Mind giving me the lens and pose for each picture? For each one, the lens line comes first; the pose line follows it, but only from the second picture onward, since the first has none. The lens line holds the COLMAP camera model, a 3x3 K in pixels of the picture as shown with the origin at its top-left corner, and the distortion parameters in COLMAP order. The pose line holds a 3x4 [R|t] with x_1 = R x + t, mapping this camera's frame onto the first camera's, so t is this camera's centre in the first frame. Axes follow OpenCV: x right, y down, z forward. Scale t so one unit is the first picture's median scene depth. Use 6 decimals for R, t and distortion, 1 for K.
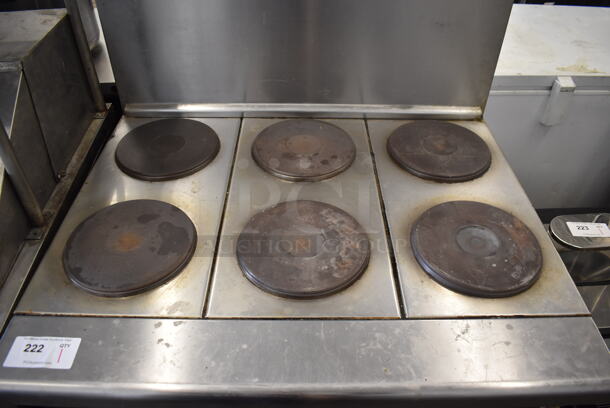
lens RADIAL K [[472.6, 0, 305.0], [0, 472.6, 204.0], [0, 0, 1]] dist [-0.097483, 0.014621]
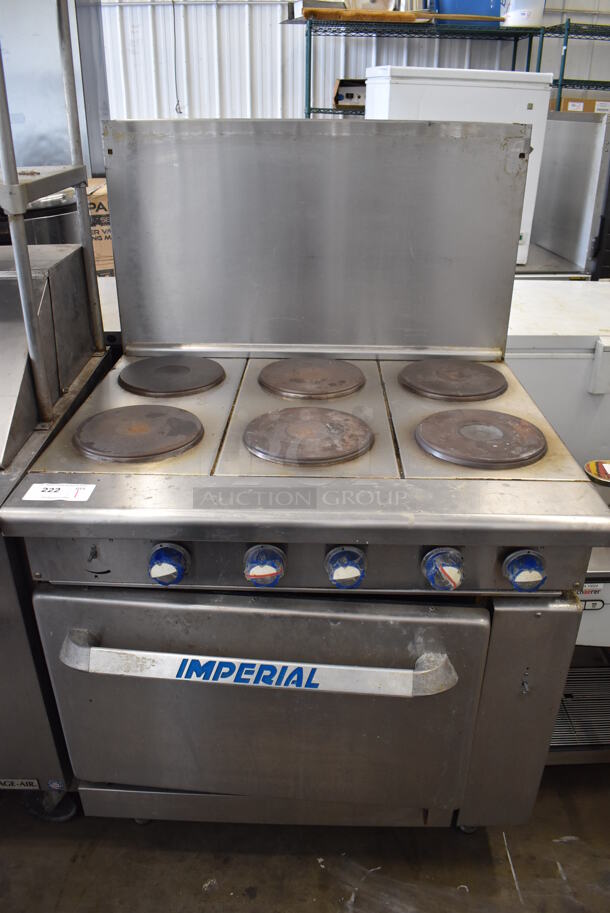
lens RADIAL K [[707.4, 0, 305.0], [0, 707.4, 456.5], [0, 0, 1]] dist [-0.097483, 0.014621]
pose [[0.999588, 0.007875, -0.027613, 0.026339], [-0.014512, 0.968353, -0.249163, 0.427667], [0.024777, 0.249461, 0.968068, -0.390190]]
